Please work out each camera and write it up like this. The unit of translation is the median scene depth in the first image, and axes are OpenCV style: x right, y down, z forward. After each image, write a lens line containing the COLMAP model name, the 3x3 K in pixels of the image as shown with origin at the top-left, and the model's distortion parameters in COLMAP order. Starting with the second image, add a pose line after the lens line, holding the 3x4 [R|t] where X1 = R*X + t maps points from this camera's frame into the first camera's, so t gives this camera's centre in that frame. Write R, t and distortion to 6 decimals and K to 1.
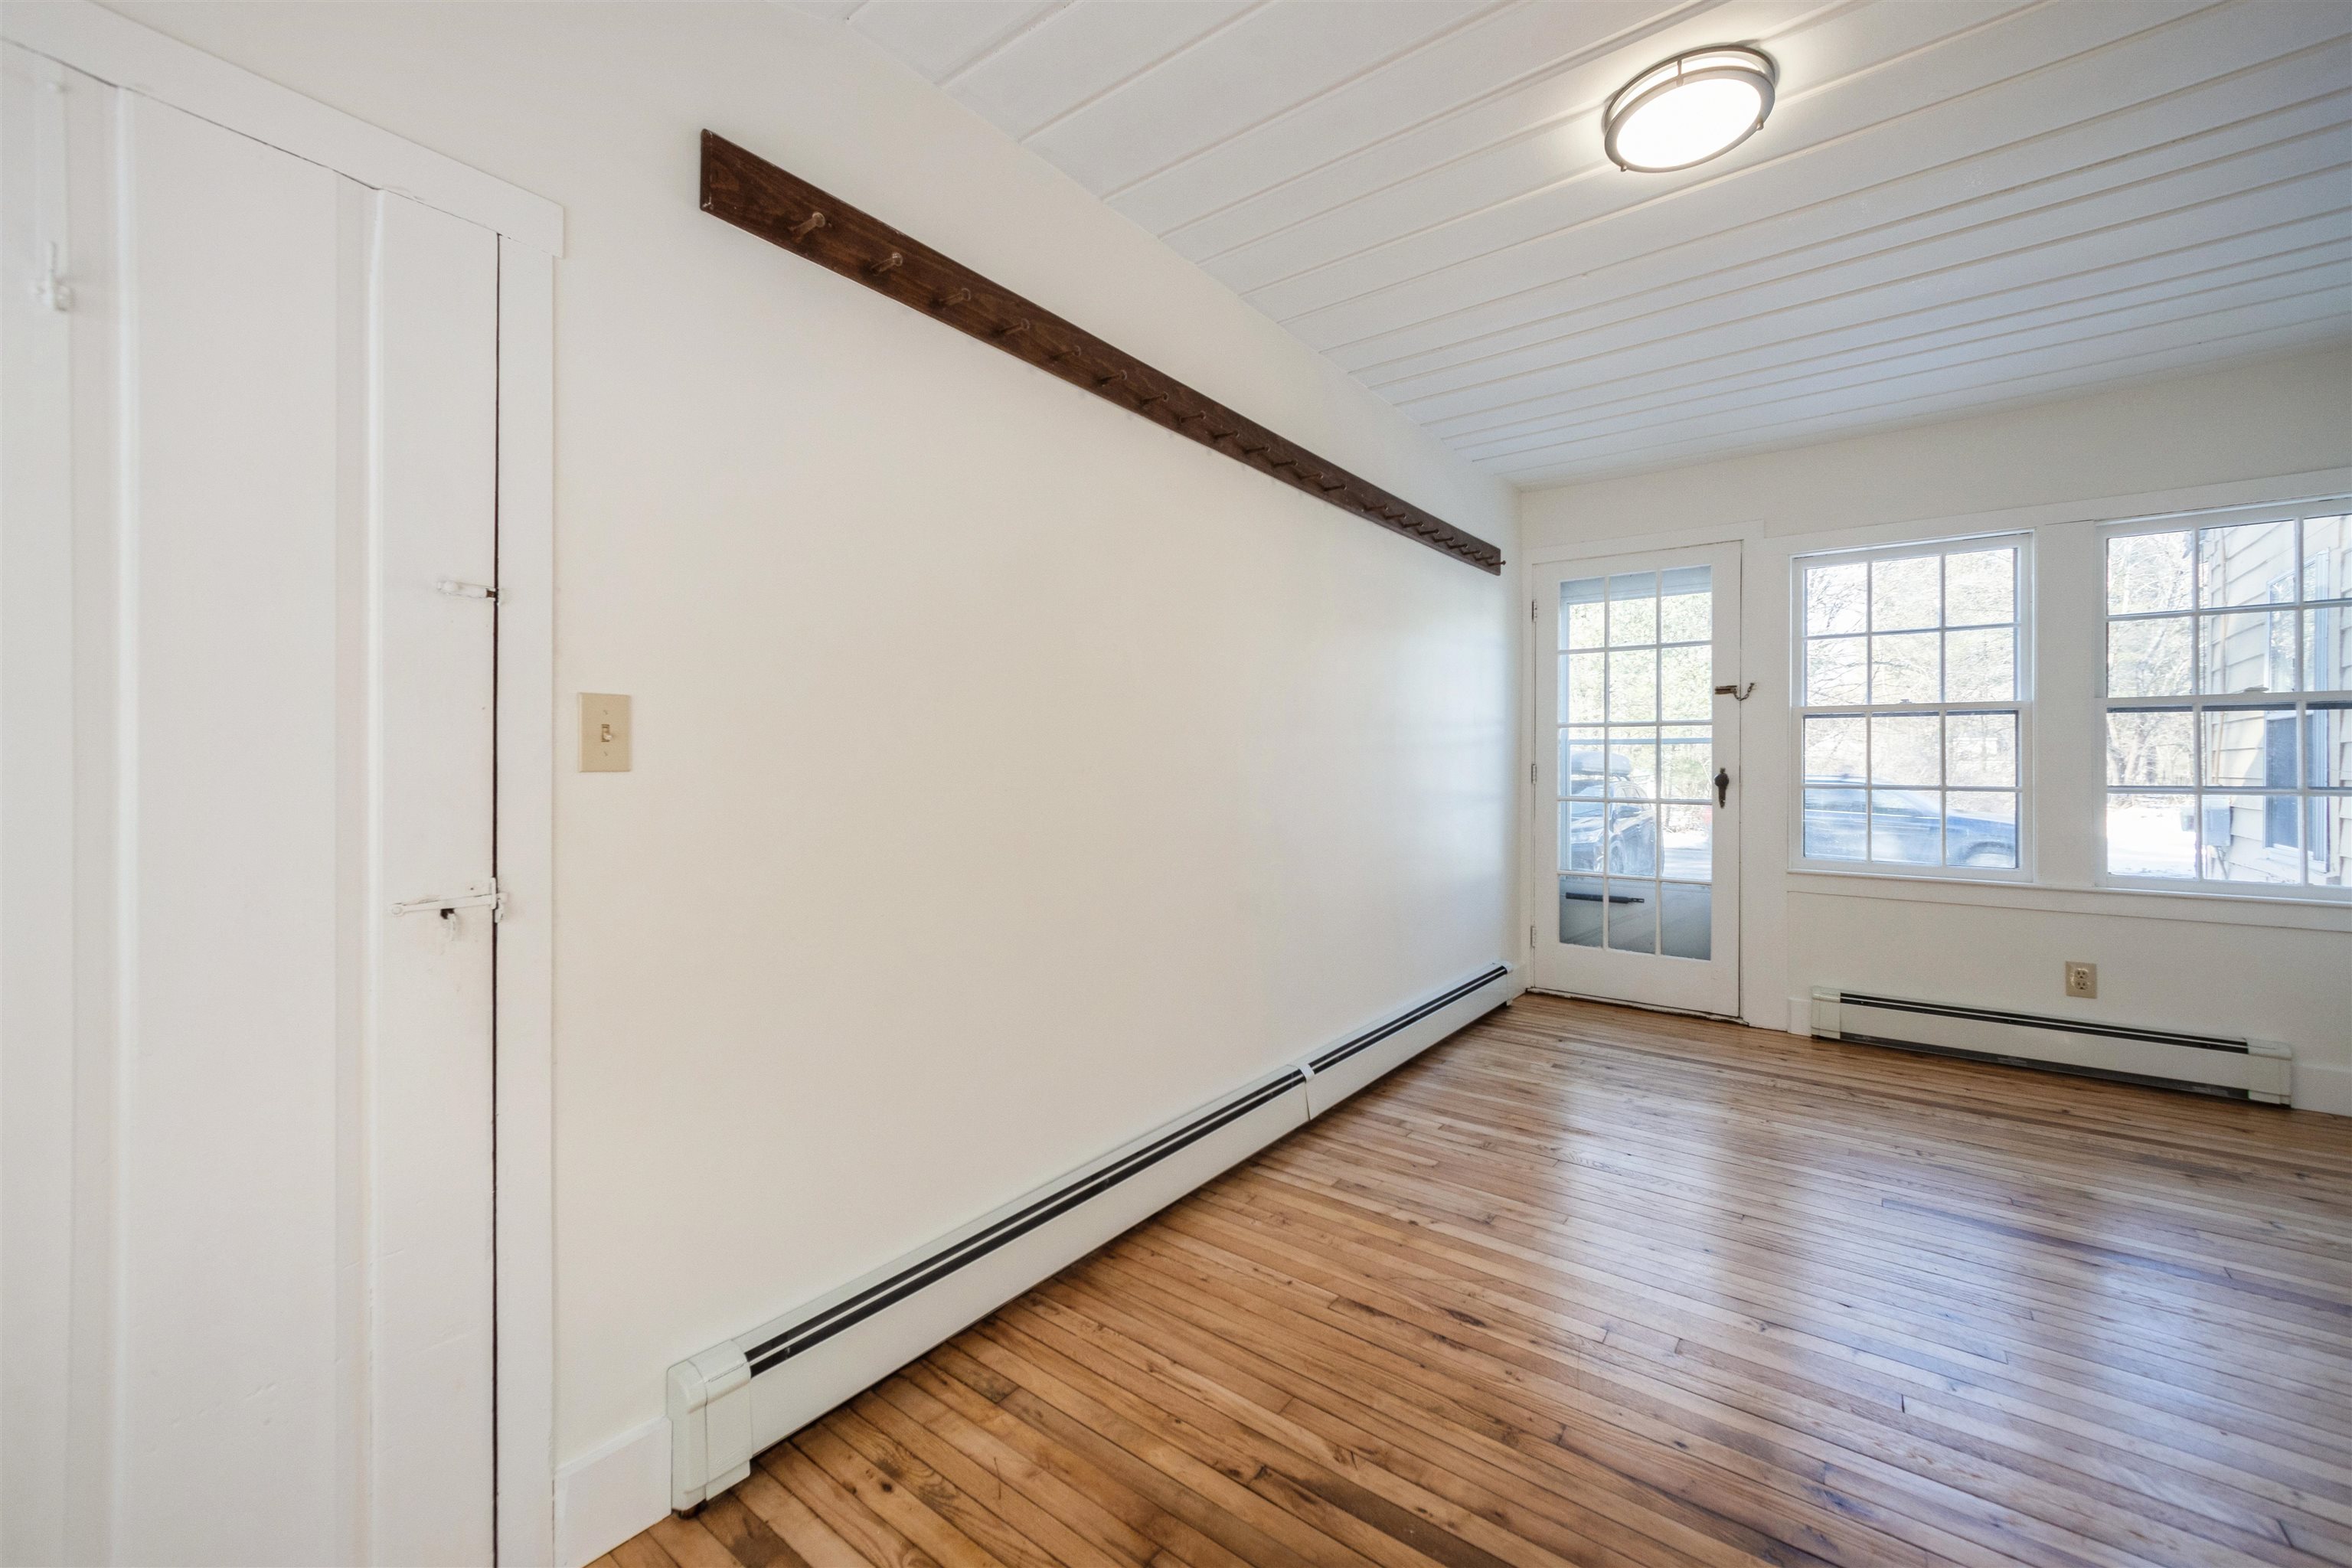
lens RADIAL K [[932.6, 0, 1200.8], [0, 932.6, 753.3], [0, 0, 1]] dist [0.001873, 0.000061]
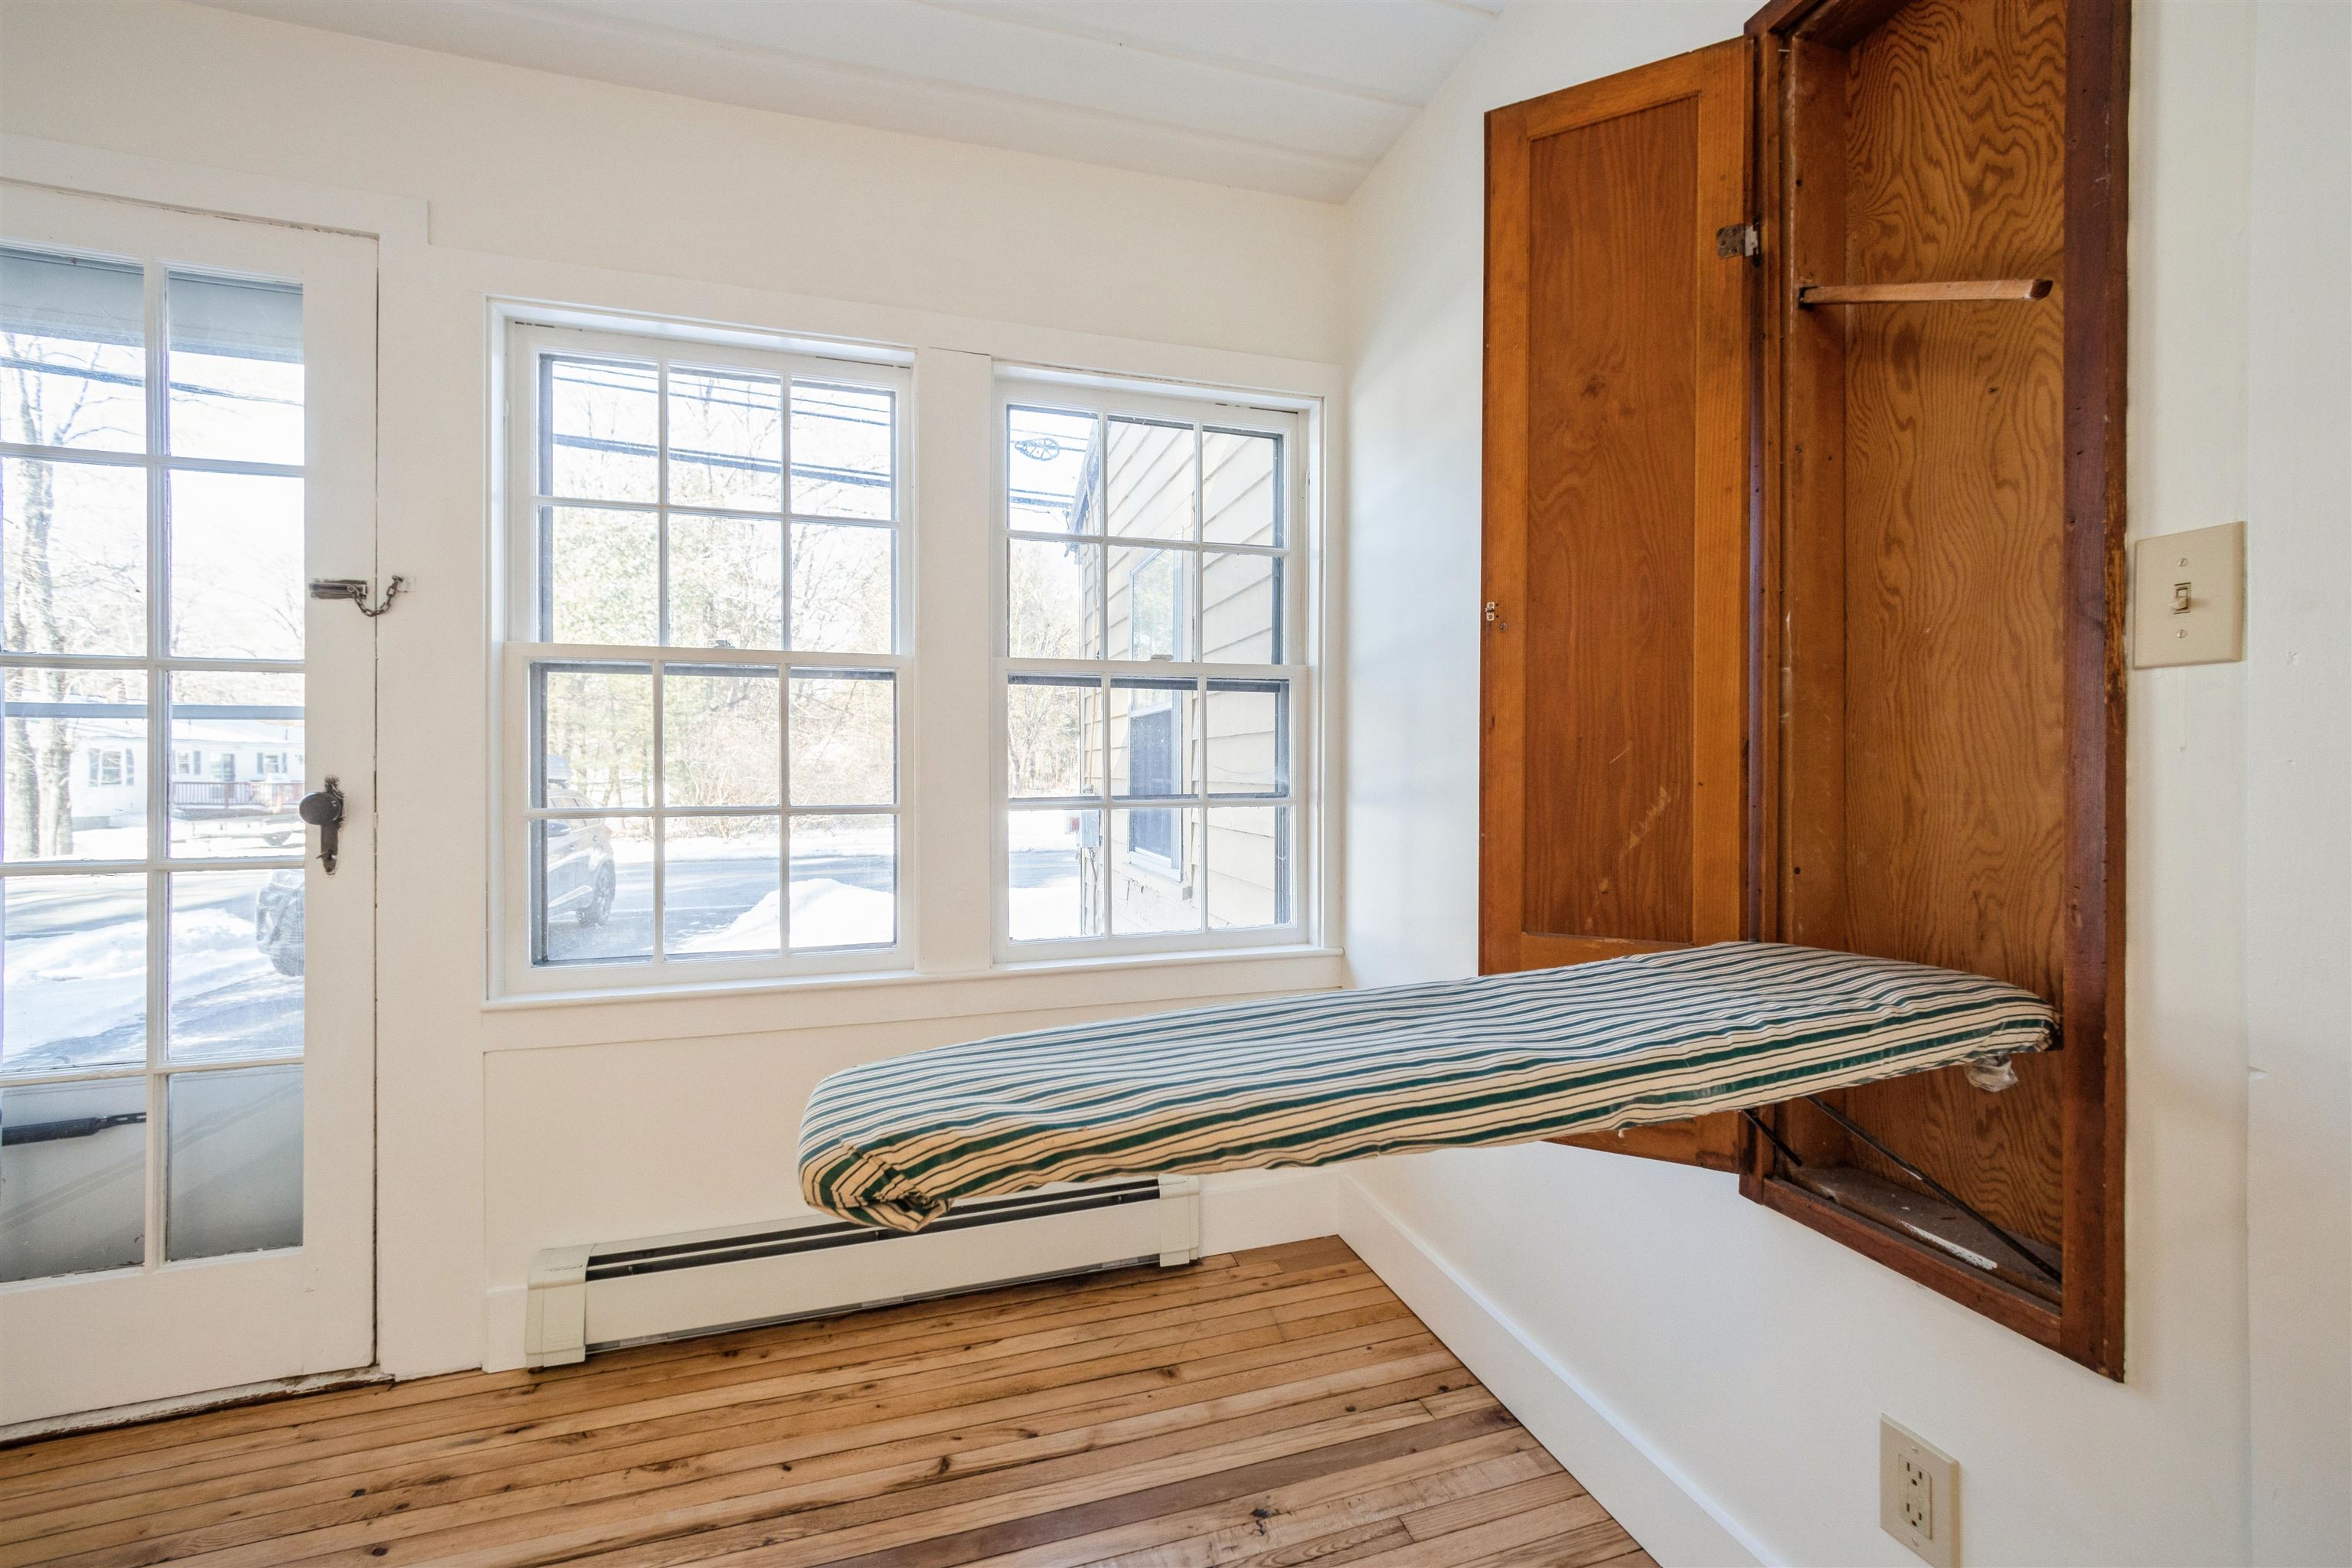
lens RADIAL K [[956.8, 0, 1191.5], [0, 956.8, 773.5], [0, 0, 1]] dist [0.002676, -0.000696]
pose [[0.575213, -0.009968, 0.817943, 0.465787], [-0.006094, 0.999846, 0.016471, 0.004869], [-0.817981, -0.014459, 0.575063, 0.478569]]
